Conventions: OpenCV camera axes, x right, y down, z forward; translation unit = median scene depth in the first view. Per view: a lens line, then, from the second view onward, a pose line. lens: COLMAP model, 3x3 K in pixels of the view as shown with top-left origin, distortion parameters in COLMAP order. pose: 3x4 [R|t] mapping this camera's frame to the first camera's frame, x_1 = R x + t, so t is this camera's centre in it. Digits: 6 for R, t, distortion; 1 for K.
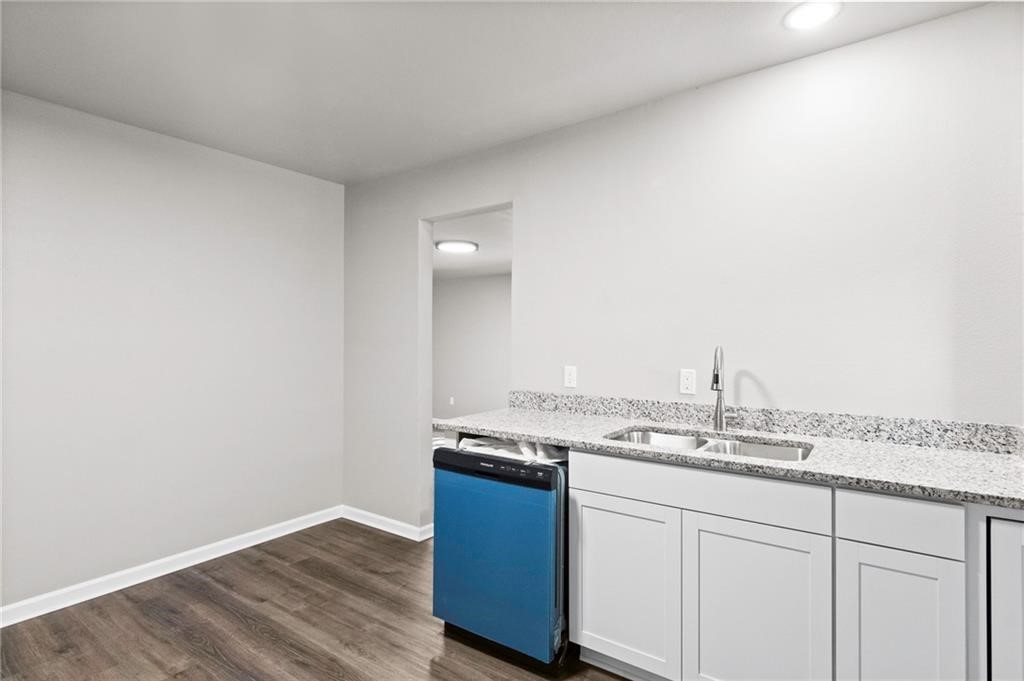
lens RADIAL K [[517.7, 0, 504.7], [0, 517.7, 342.4], [0, 0, 1]] dist [0.003410, -0.000842]
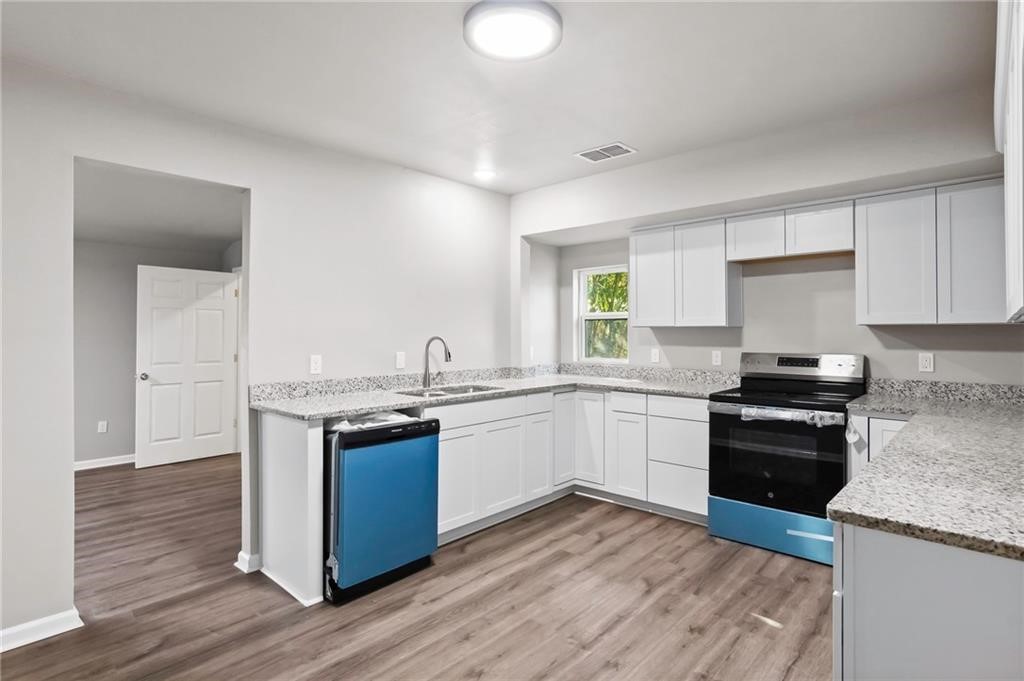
lens RADIAL K [[517.7, 0, 510.7], [0, 517.7, 334.9], [0, 0, 1]] dist [0.003410, -0.000842]
pose [[0.127223, -0.000956, 0.991874, -0.991254], [0.008199, 0.999966, -0.000088, 0.003898], [-0.991840, 0.008144, 0.127226, 0.441035]]
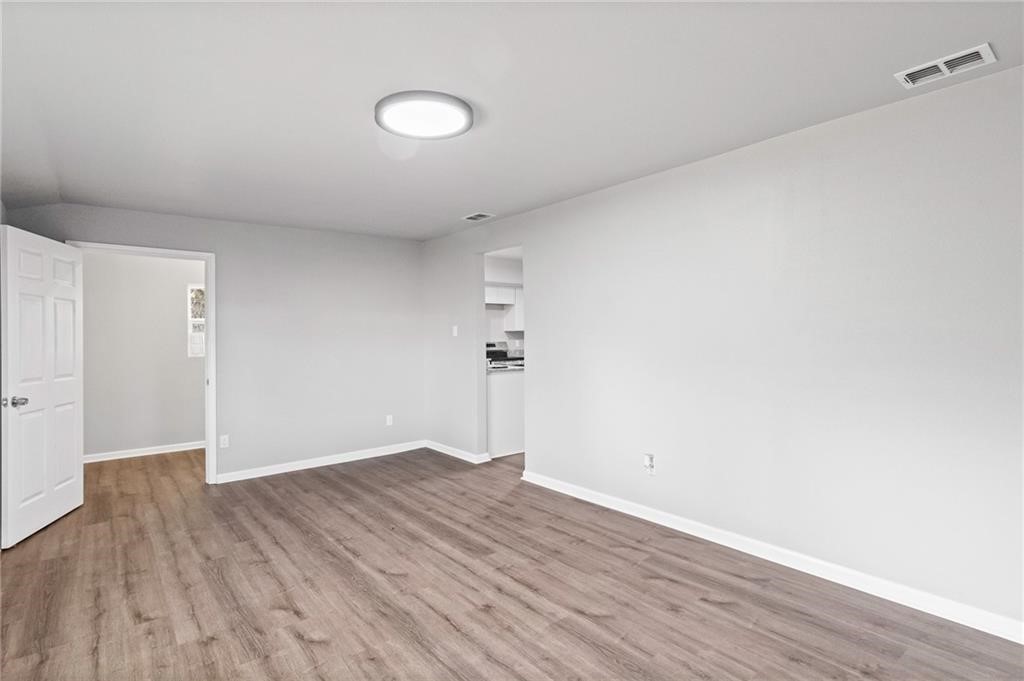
lens RADIAL K [[517.7, 0, 516.3], [0, 517.7, 337.1], [0, 0, 1]] dist [0.003410, -0.000842]
pose [[-0.963993, 0.000913, 0.265926, -0.631118], [0.004507, 0.999907, 0.012907, -0.014982], [-0.265889, 0.013640, -0.963907, 3.032192]]
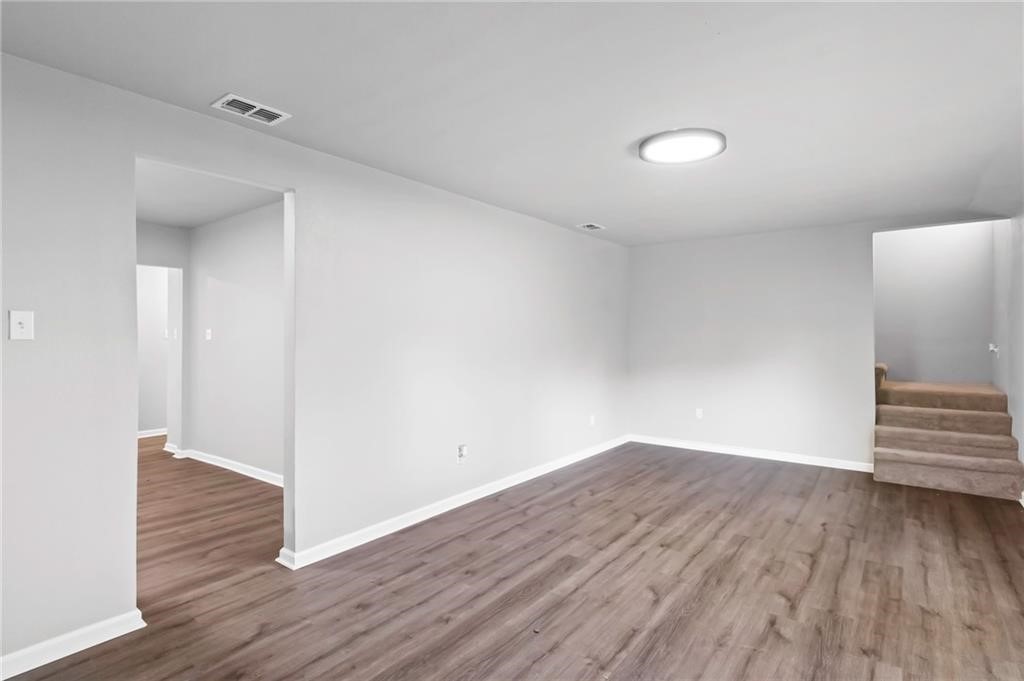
lens RADIAL K [[517.7, 0, 509.9], [0, 517.7, 336.6], [0, 0, 1]] dist [0.003410, -0.000842]
pose [[-0.030832, -0.010150, -0.999473, 0.907990], [-0.004193, 0.999941, -0.010026, 0.008111], [0.999516, 0.003882, -0.030873, 1.819632]]
